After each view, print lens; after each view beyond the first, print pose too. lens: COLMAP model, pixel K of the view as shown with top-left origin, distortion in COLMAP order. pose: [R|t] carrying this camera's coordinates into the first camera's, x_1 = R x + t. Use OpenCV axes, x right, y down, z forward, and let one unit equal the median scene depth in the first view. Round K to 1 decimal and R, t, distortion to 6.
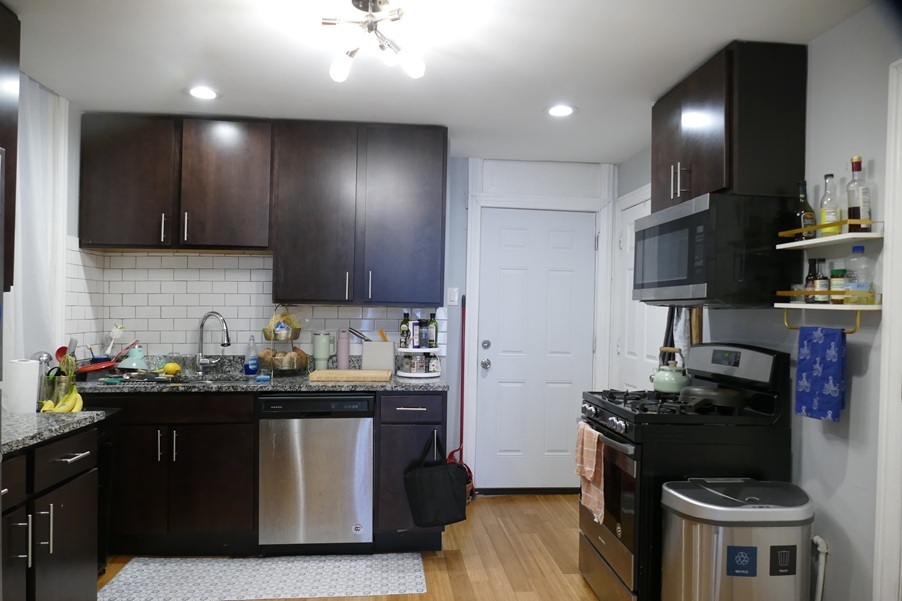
lens RADIAL K [[663.9, 0, 451.0], [0, 663.9, 300.5], [0, 0, 1]] dist [0.100284, 0.002318]
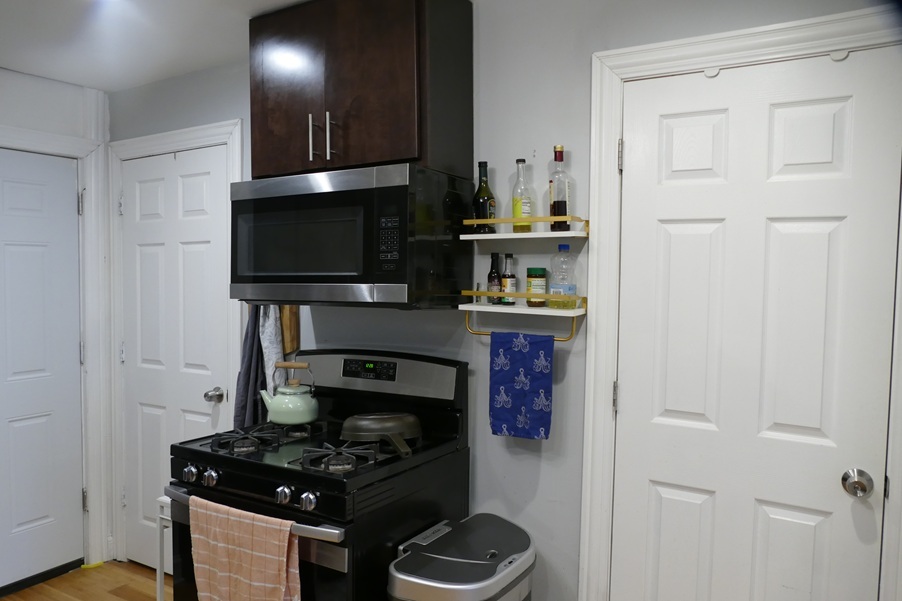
lens RADIAL K [[677.5, 0, 451.0], [0, 677.5, 300.5], [0, 0, 1]] dist [0.001097, 0.000484]
pose [[0.609031, -0.051196, 0.791493, -0.131767], [0.003424, 0.998075, 0.061924, -0.037241], [-0.793139, -0.035003, 0.608034, 0.350334]]
